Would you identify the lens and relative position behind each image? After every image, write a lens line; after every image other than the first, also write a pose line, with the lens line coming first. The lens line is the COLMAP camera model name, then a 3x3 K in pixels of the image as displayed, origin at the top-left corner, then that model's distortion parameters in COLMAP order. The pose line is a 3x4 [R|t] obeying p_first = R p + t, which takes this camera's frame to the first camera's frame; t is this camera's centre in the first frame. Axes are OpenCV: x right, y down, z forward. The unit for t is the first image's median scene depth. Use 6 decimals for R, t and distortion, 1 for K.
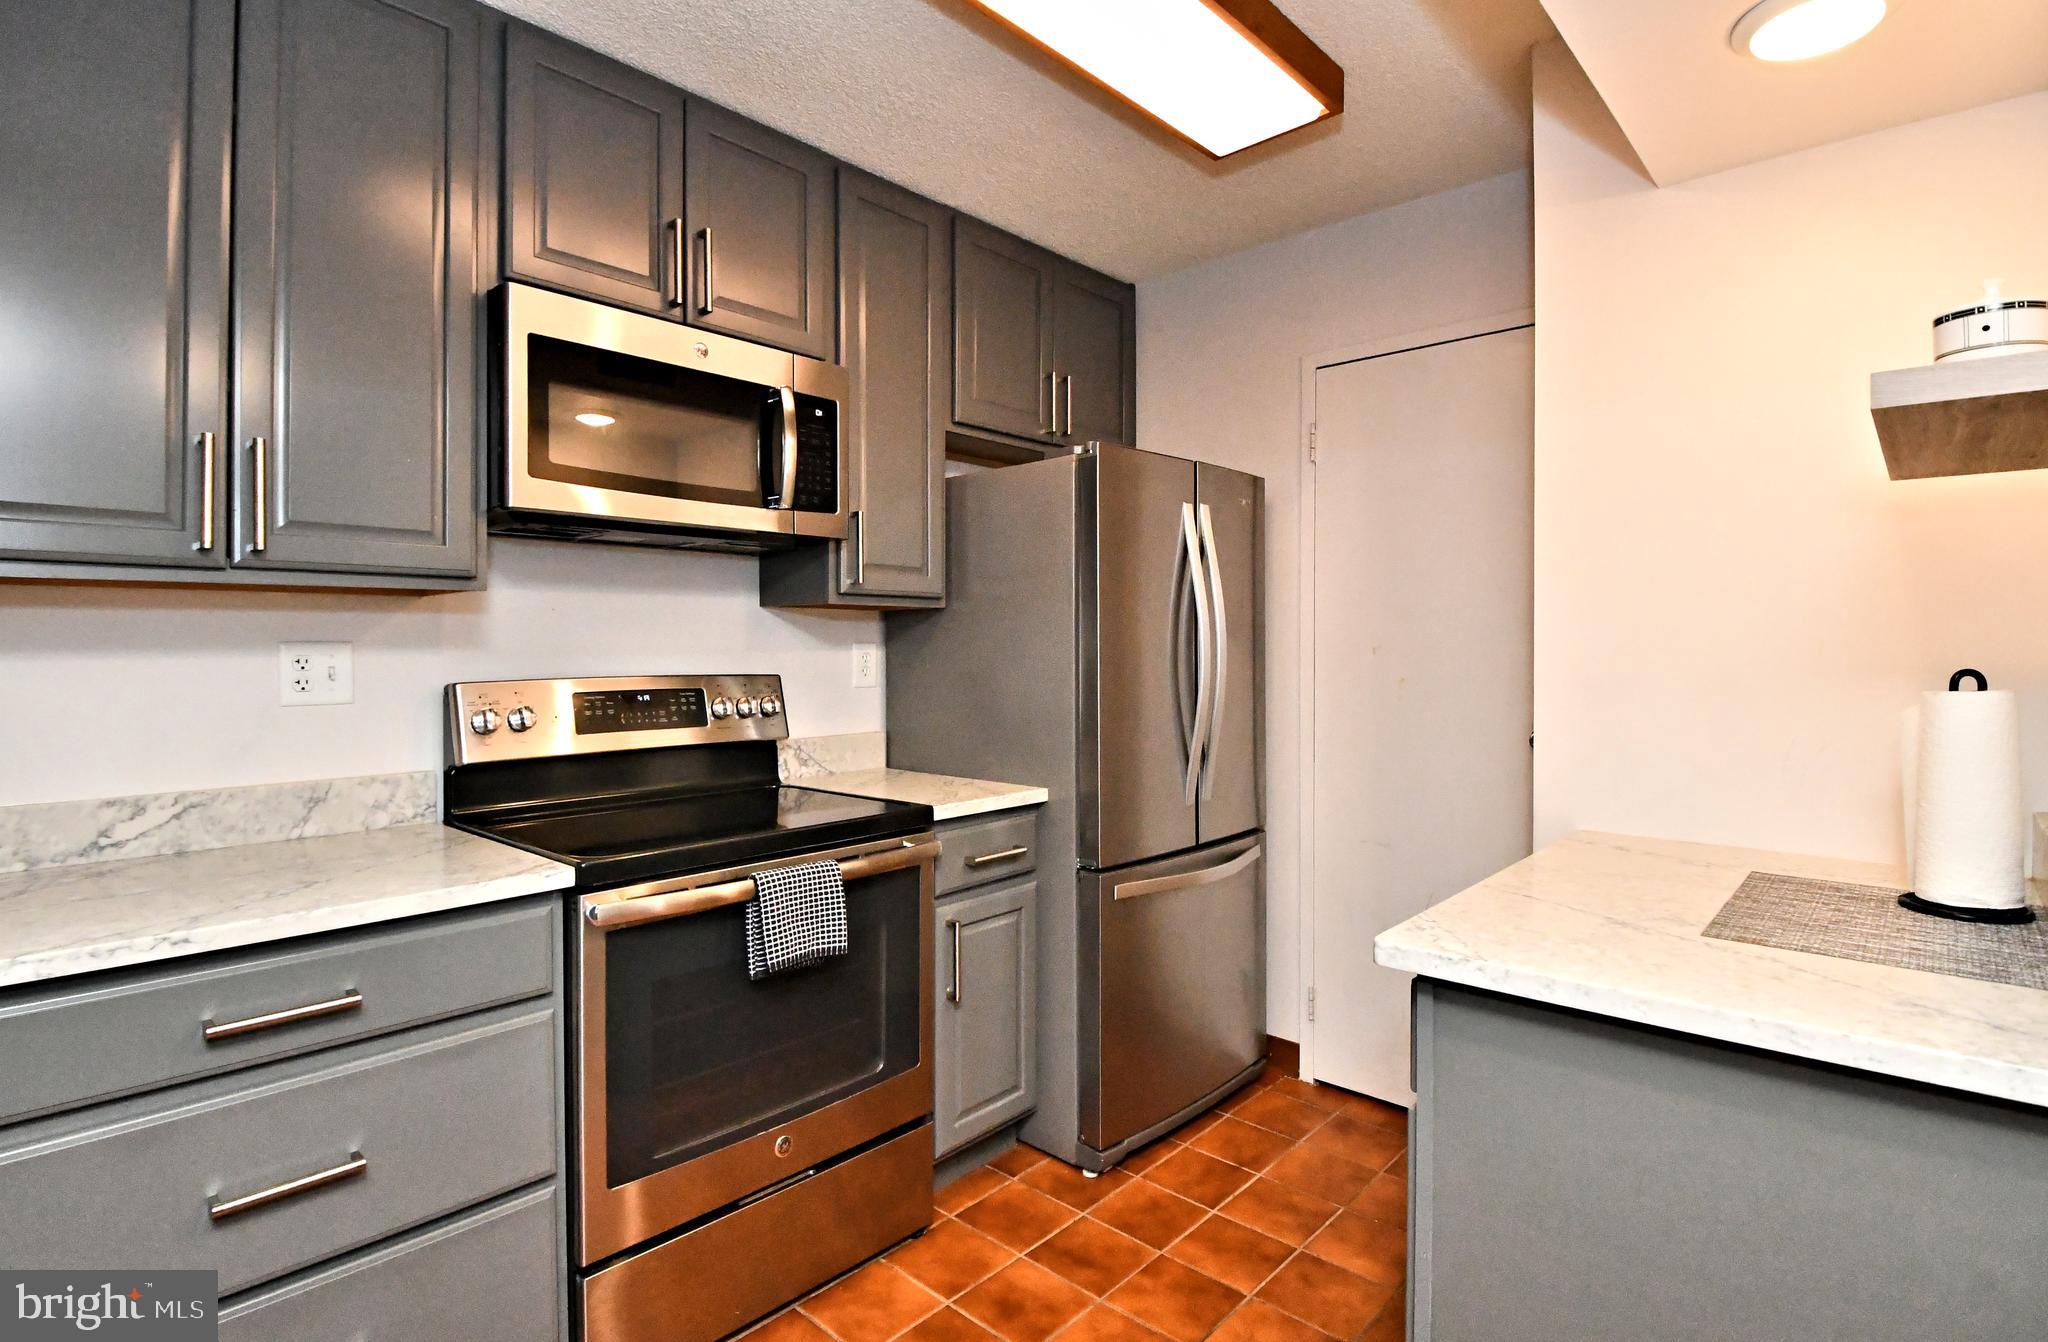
lens RADIAL K [[1018.6, 0, 1034.1], [0, 1018.6, 663.9], [0, 0, 1]] dist [-0.002777, -0.000214]
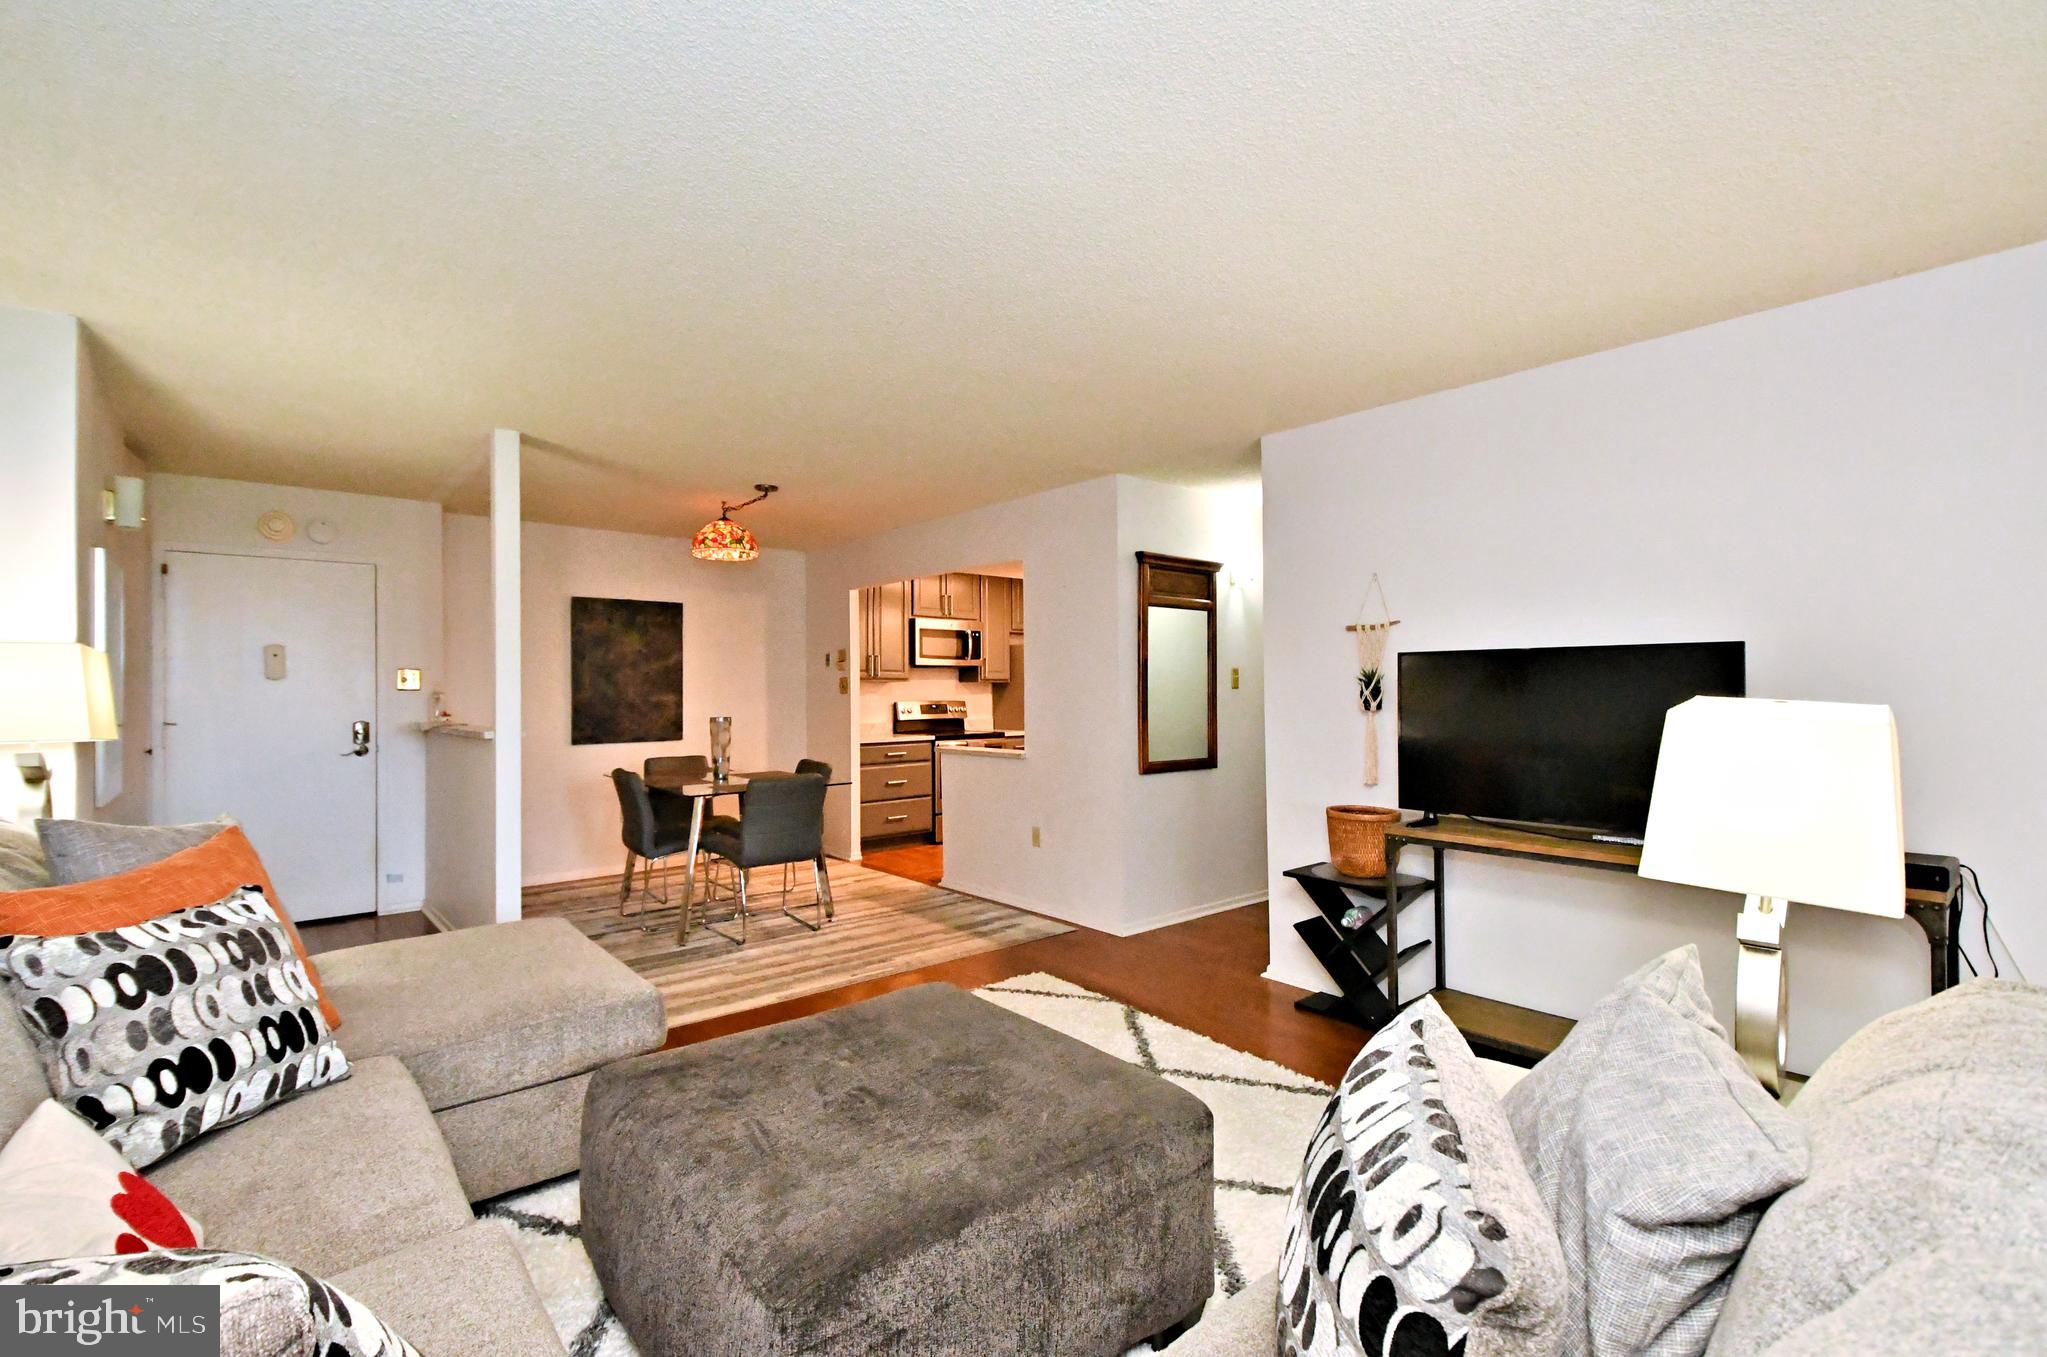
lens RADIAL K [[904.5, 0, 975.9], [0, 904.5, 701.6], [0, 0, 1]] dist [0.001436, -0.000136]
pose [[0.986605, -0.002352, -0.163108, 0.352351], [0.000946, 0.999962, -0.008698, 0.044541], [0.163122, 0.008427, 0.986570, -2.430657]]
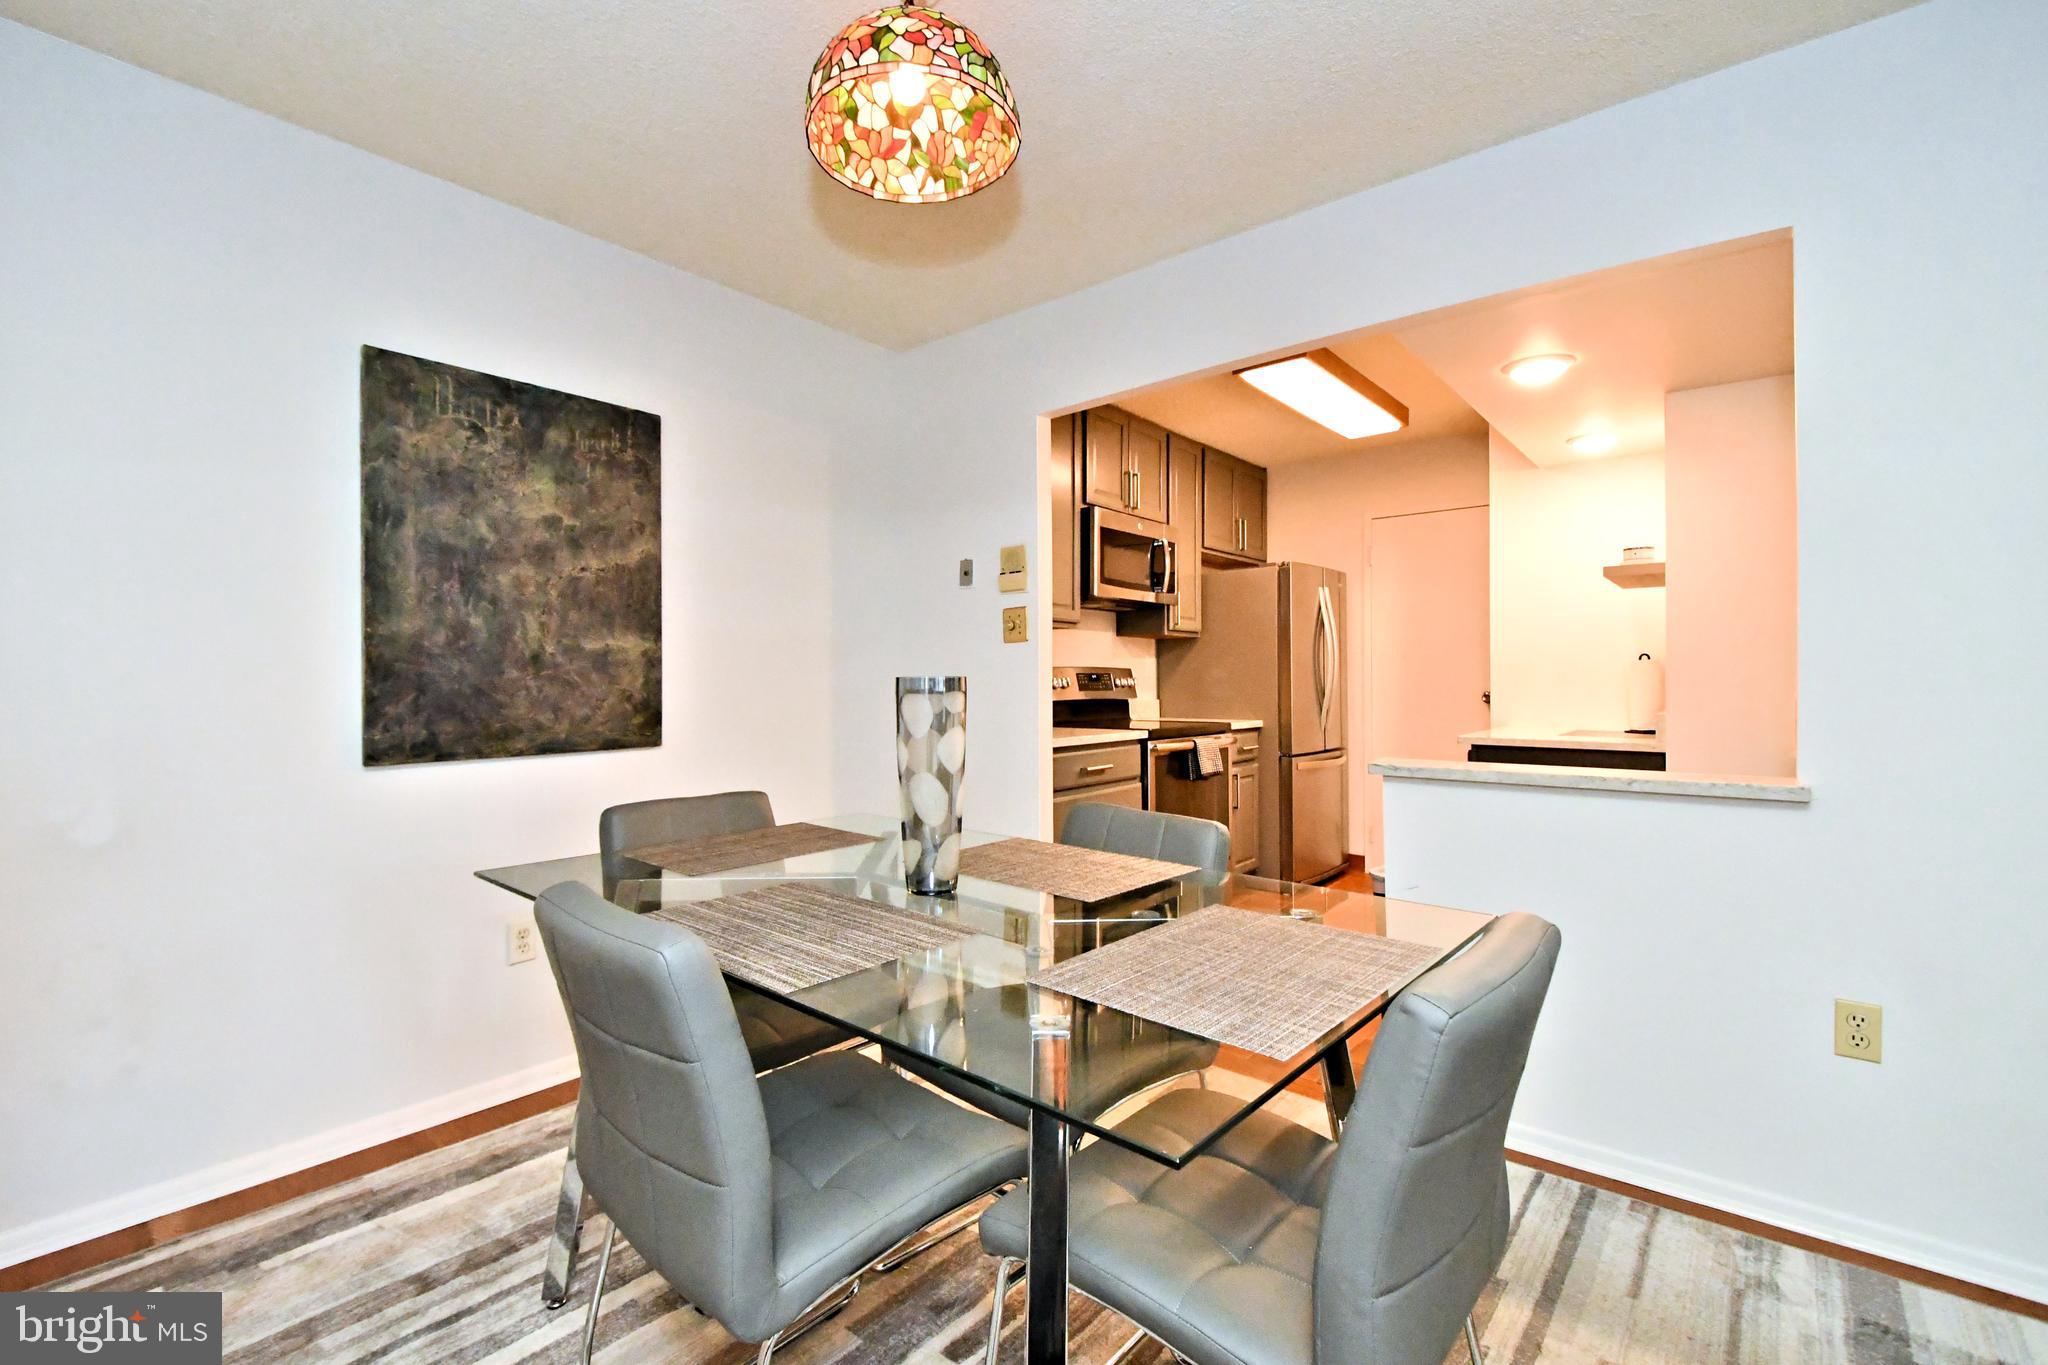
lens RADIAL K [[915.7, 0, 1011.3], [0, 915.7, 689.3], [0, 0, 1]] dist [0.007685, -0.000628]
pose [[0.999547, 0.000804, 0.030087, -0.607063], [-0.000563, 0.999968, -0.008018, 0.075000], [-0.030093, 0.007998, 0.999515, -0.974085]]
